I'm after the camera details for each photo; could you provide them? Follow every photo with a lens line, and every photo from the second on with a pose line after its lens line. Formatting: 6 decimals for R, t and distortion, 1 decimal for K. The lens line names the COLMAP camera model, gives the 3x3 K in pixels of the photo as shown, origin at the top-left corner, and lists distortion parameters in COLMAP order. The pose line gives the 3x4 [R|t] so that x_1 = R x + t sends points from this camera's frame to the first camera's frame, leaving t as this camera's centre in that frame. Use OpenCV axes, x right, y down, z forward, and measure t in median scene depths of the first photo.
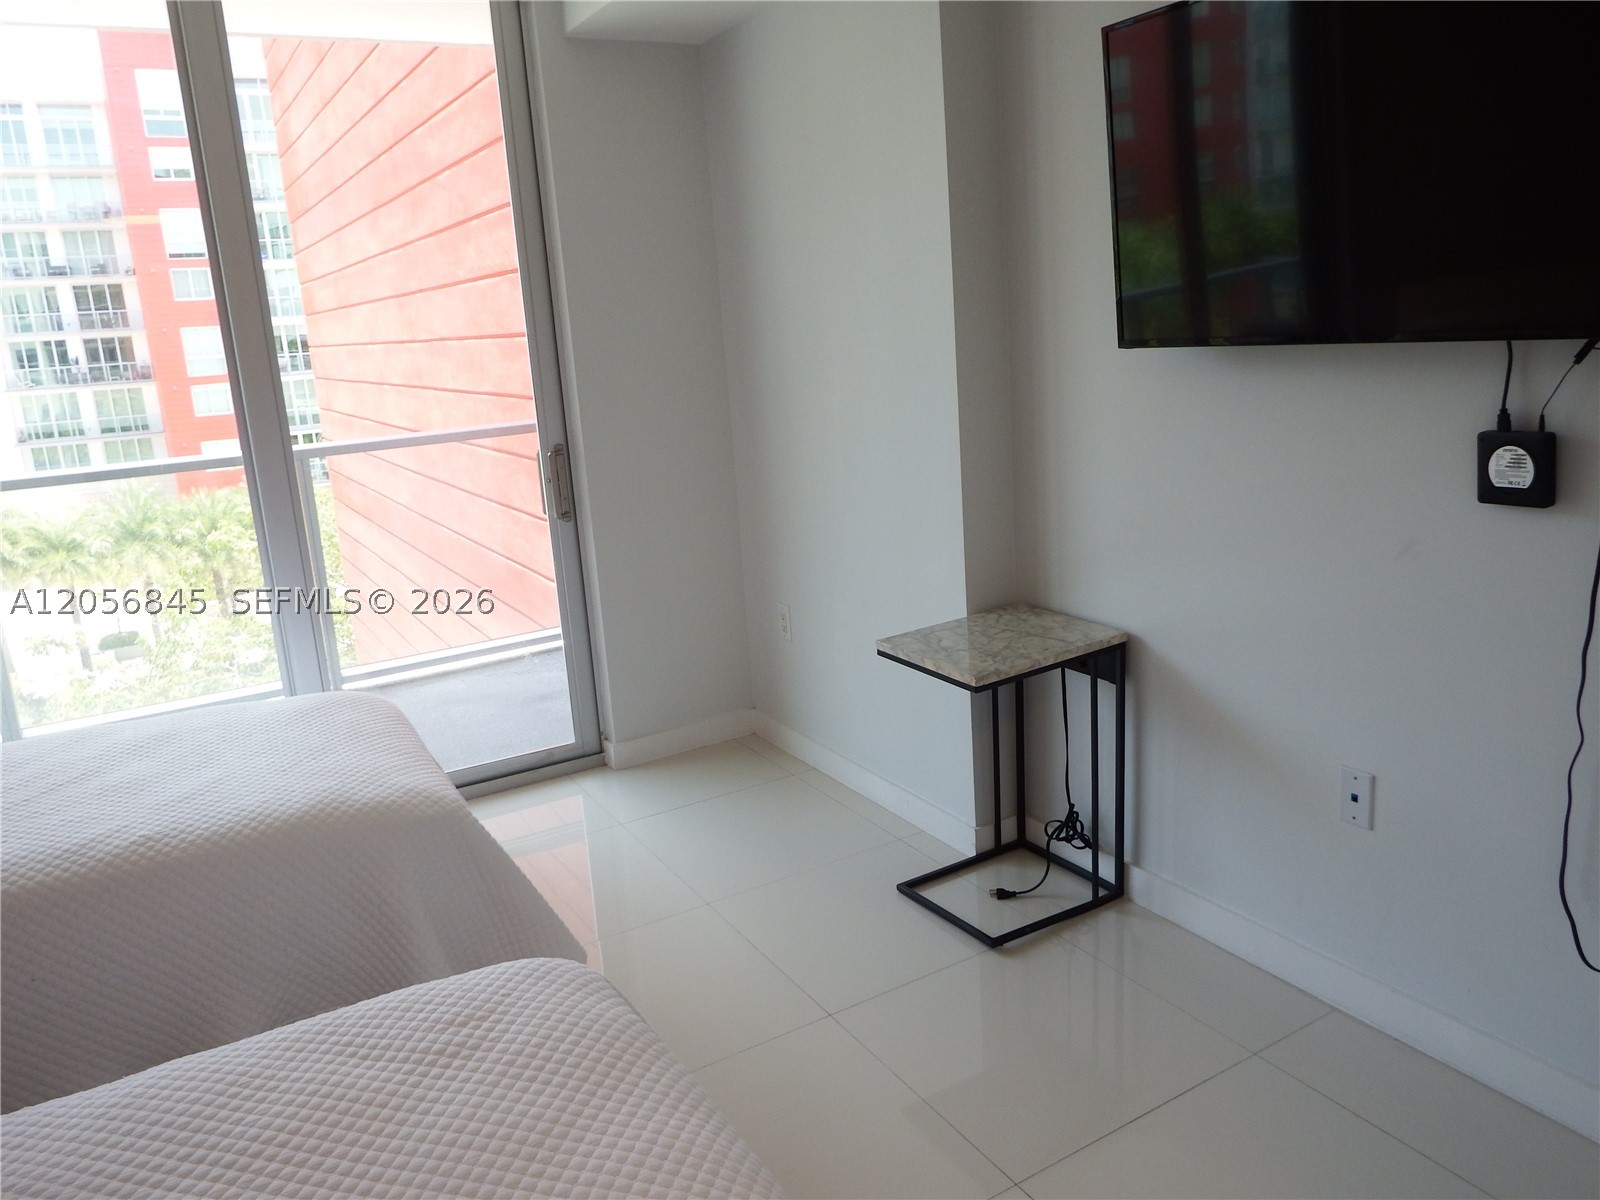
lens RADIAL K [[1140.9, 0, 810.6], [0, 1140.9, 603.2], [0, 0, 1]] dist [-0.014640, -0.007365]
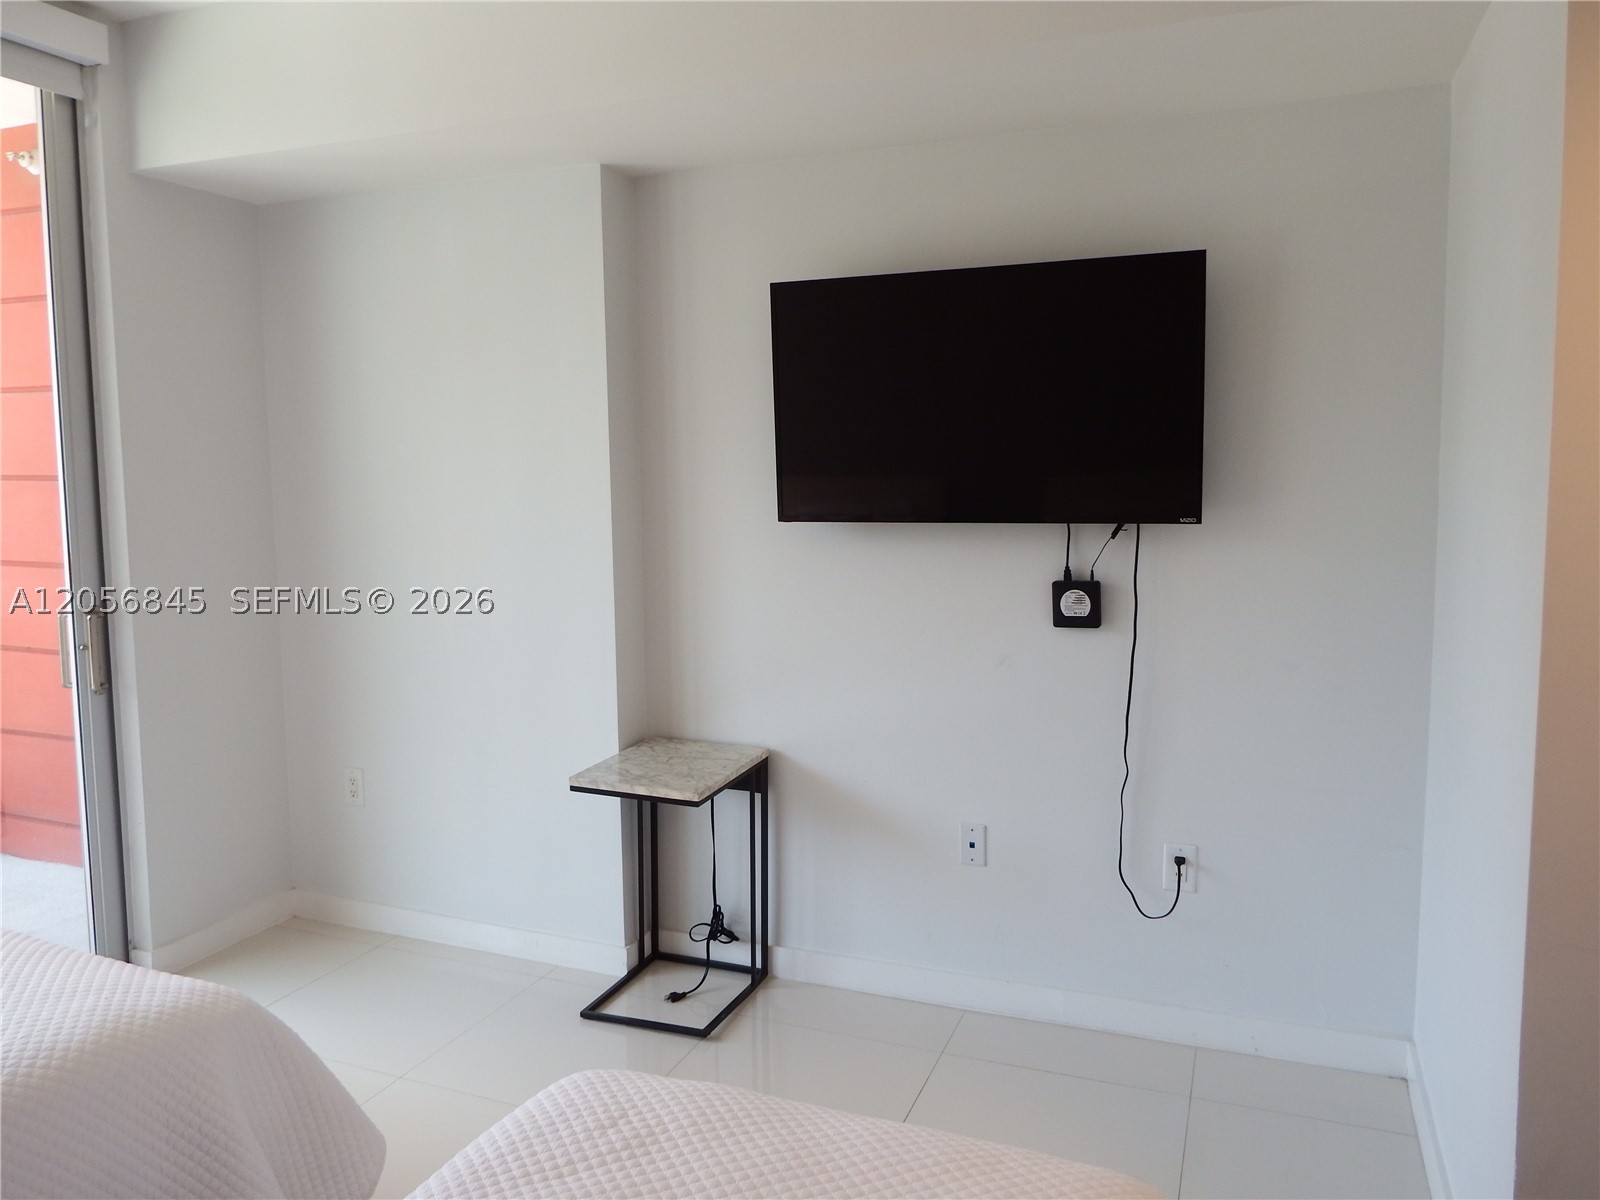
lens RADIAL K [[1145.7, 0, 802.4], [0, 1145.7, 610.1], [0, 0, 1]] dist [-0.008027, 0.003071]
pose [[0.791110, -0.013062, 0.611534, -0.441106], [0.099381, 0.989233, -0.107434, 0.014792], [-0.603546, 0.145767, 0.783890, -0.006601]]
